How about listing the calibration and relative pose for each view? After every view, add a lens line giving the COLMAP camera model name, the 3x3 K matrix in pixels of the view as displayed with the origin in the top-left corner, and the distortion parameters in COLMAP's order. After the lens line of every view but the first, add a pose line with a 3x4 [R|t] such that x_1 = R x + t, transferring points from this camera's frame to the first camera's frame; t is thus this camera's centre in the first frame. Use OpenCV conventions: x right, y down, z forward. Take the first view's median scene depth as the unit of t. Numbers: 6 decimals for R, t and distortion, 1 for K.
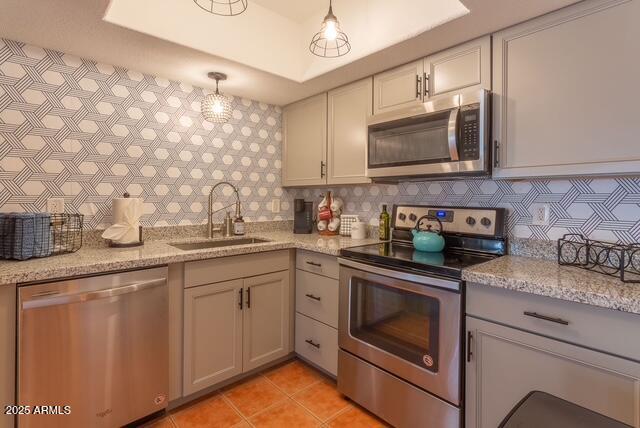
lens RADIAL K [[309.0, 0, 316.6], [0, 309.0, 197.2], [0, 0, 1]] dist [0.001609, 0.001389]
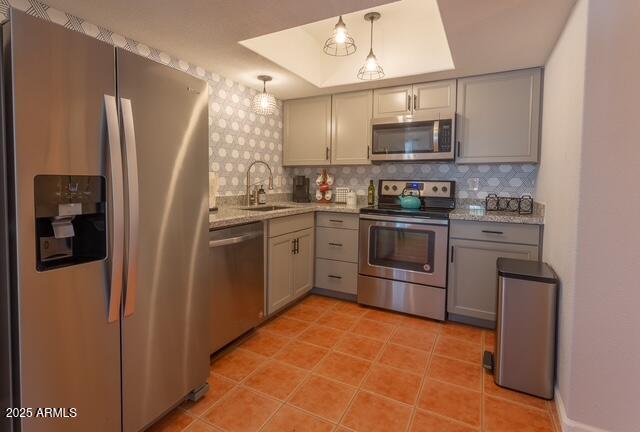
lens RADIAL K [[335.3, 0, 287.1], [0, 335.3, 193.6], [0, 0, 1]] dist [0.003101, 0.000252]
pose [[0.950294, -0.007843, 0.311254, -0.676082], [-0.005457, 0.999109, 0.041839, 0.027061], [-0.311305, -0.041458, 0.949405, -0.369065]]
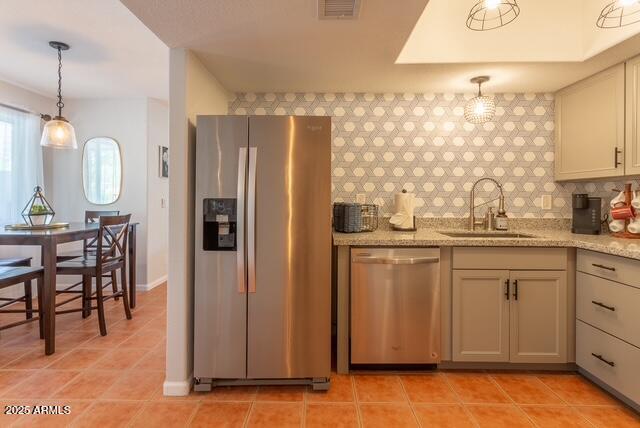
lens RADIAL K [[309.0, 0, 316.6], [0, 309.0, 197.2], [0, 0, 1]] dist [0.001609, 0.001389]
pose [[0.729297, -0.004505, -0.684183, -0.000976], [0.000790, 0.999983, -0.005743, 0.023824], [0.684197, 0.003648, 0.729288, -0.175529]]
